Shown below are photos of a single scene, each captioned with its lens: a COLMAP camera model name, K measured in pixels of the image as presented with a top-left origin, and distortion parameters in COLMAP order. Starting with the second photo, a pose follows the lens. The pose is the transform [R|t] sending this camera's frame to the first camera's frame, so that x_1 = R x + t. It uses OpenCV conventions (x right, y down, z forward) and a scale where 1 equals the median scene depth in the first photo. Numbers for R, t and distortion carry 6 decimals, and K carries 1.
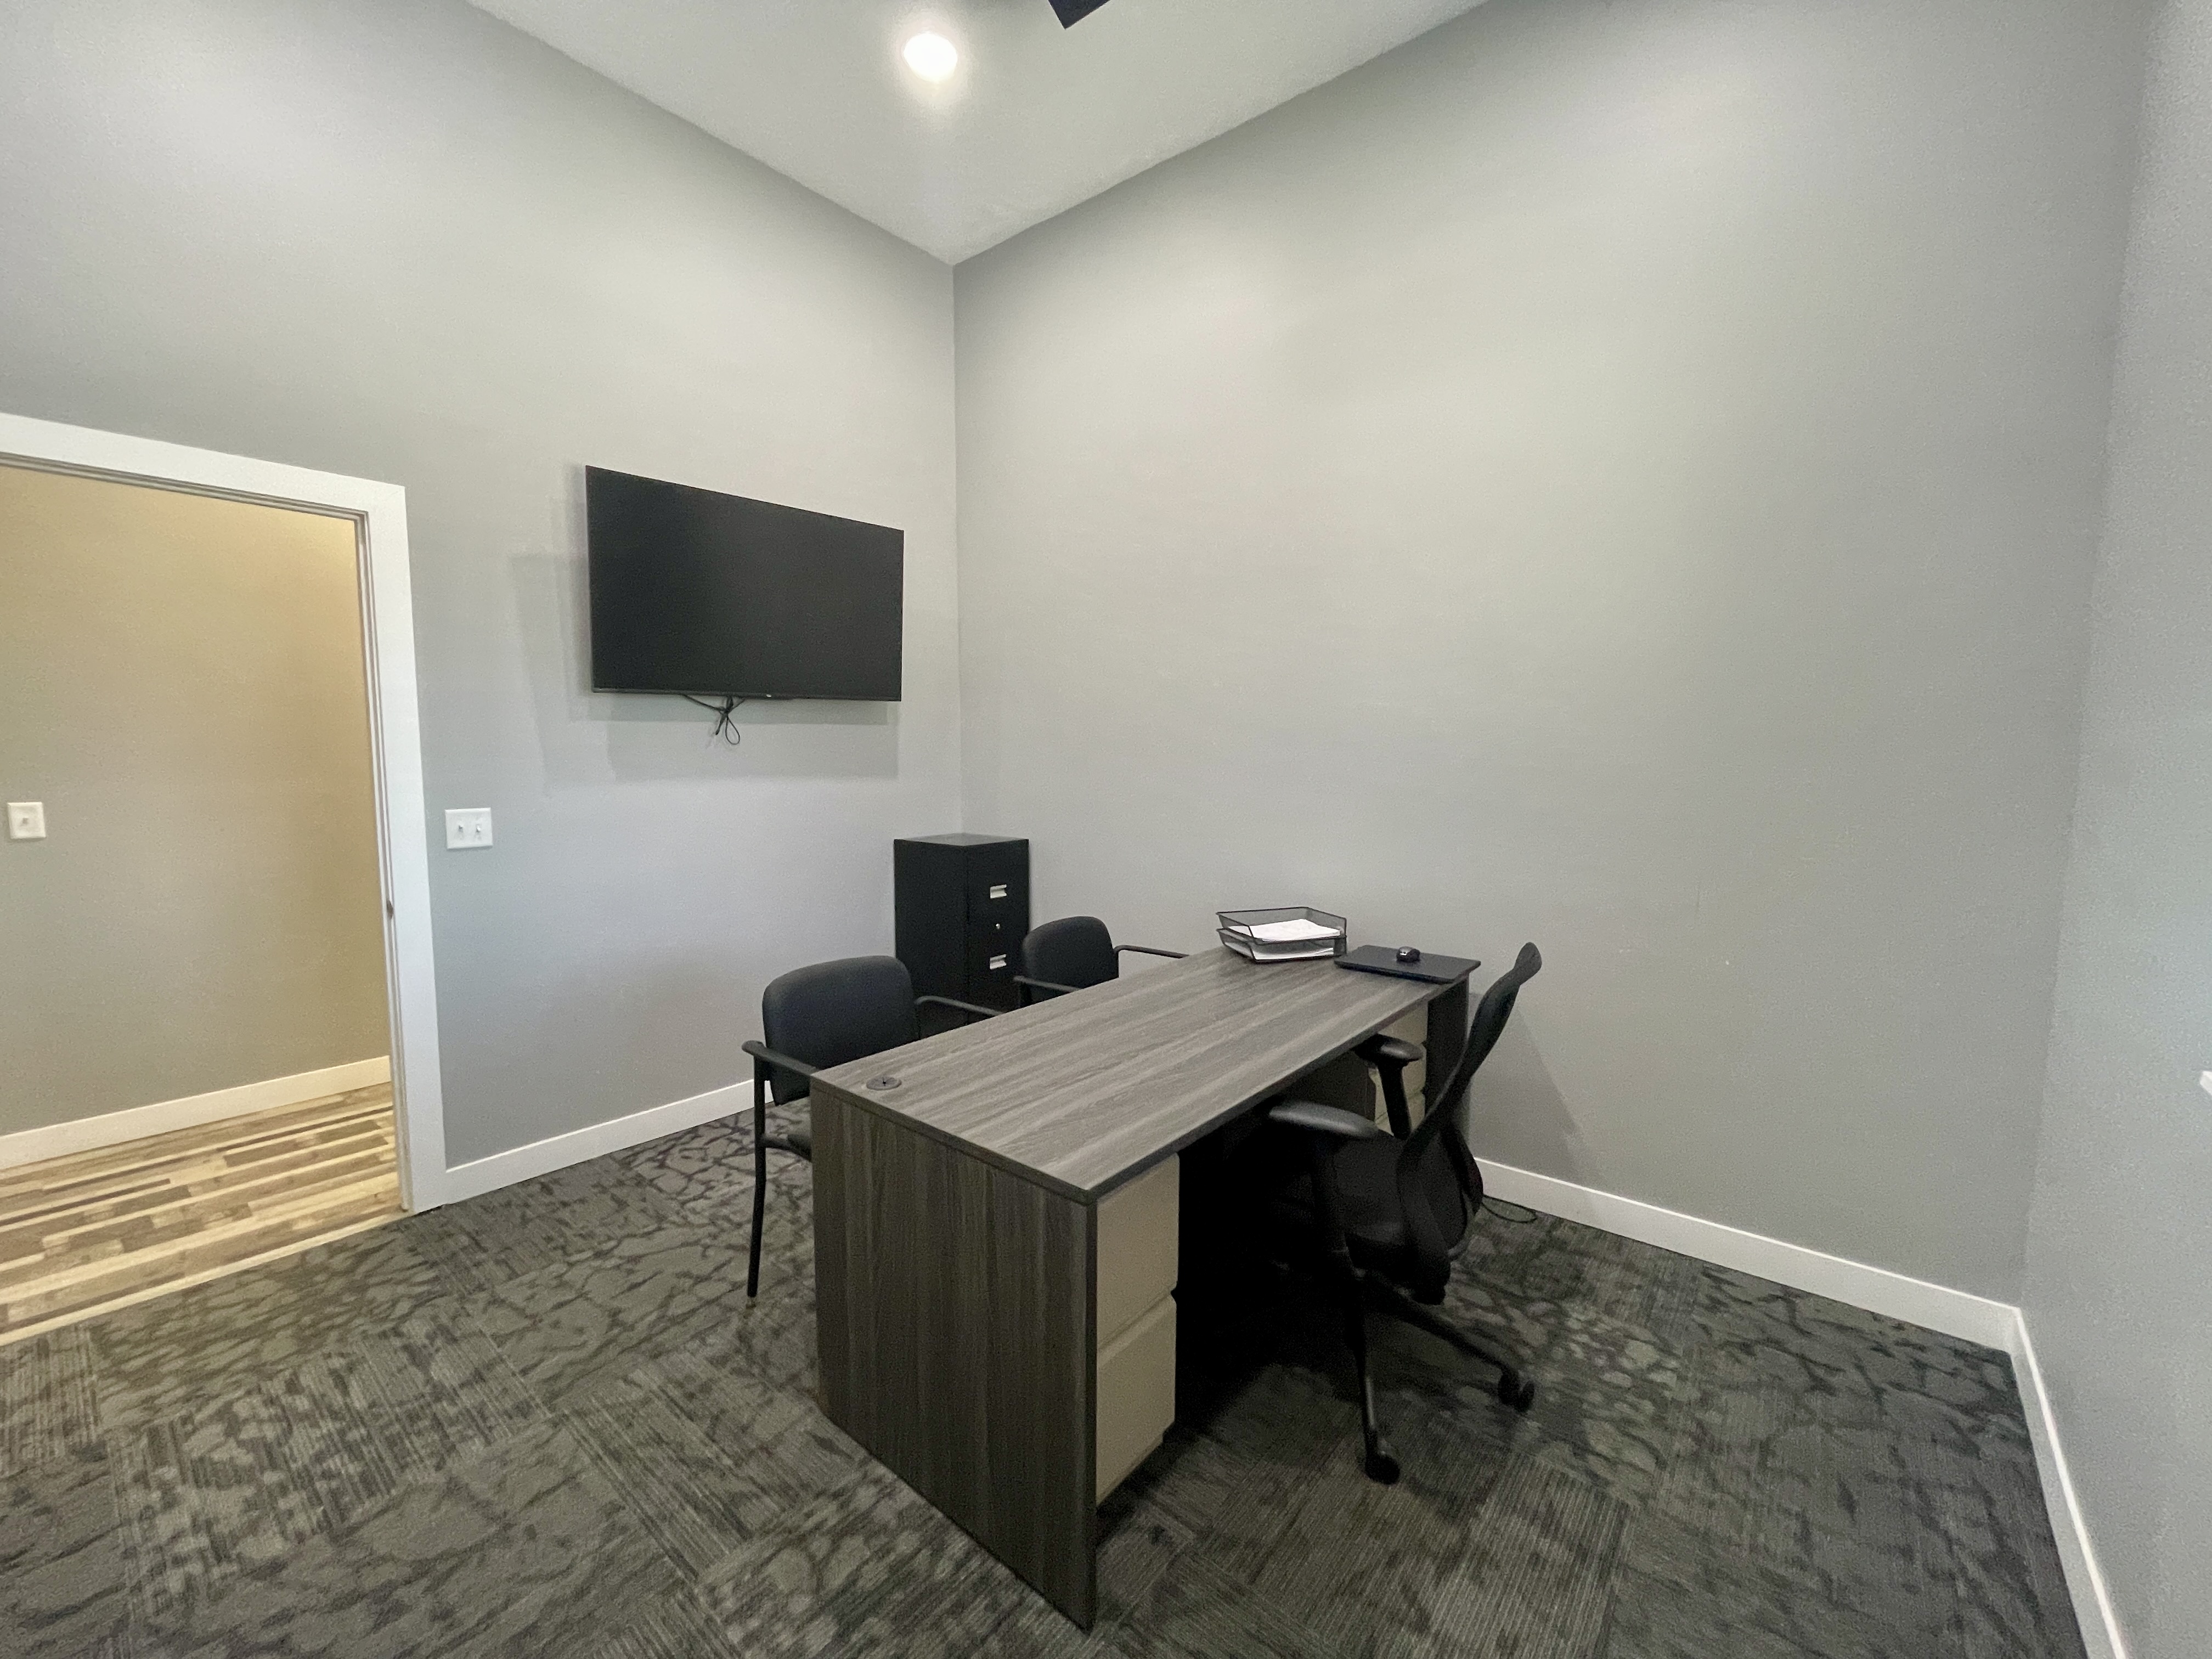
lens RADIAL K [[895.7, 0, 1096.6], [0, 895.7, 832.9], [0, 0, 1]] dist [0.001441, 0.001004]
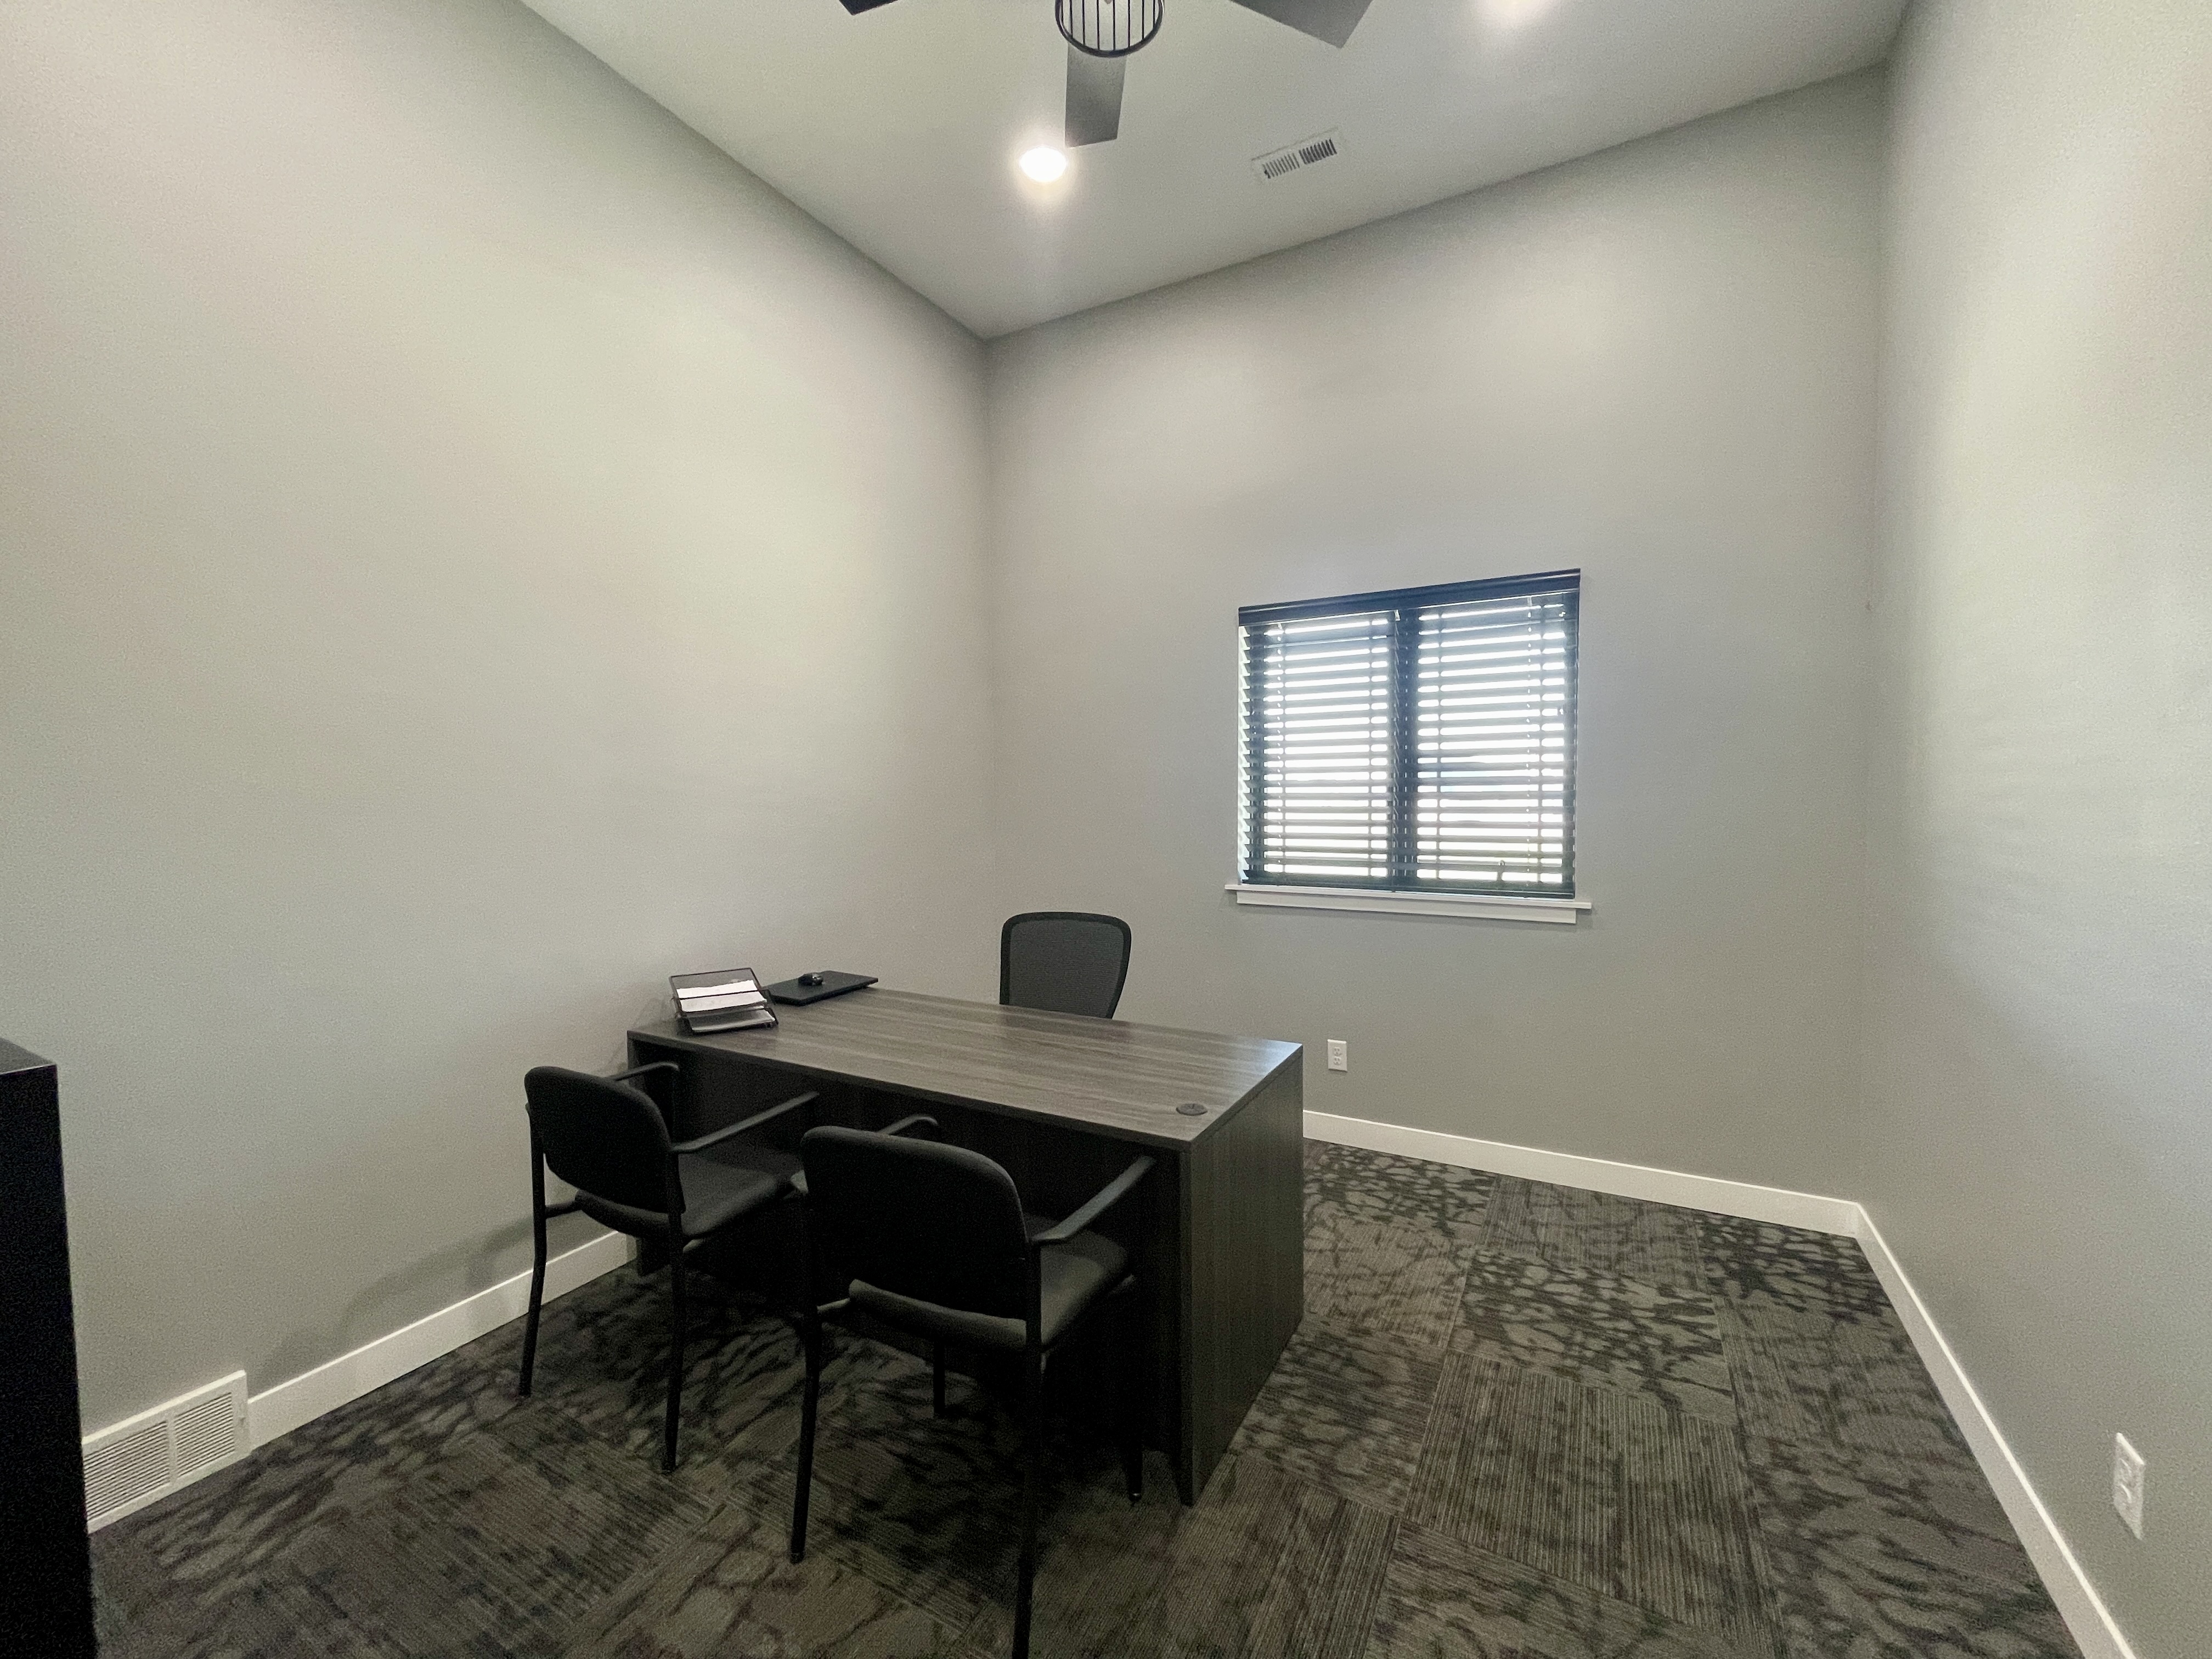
lens RADIAL K [[895.7, 0, 1096.6], [0, 895.7, 832.9], [0, 0, 1]] dist [0.001441, 0.001004]
pose [[-0.175861, -0.052812, 0.982997, -1.368260], [0.098124, 0.992646, 0.070885, -0.148884], [-0.979512, 0.108922, -0.169386, 1.377007]]
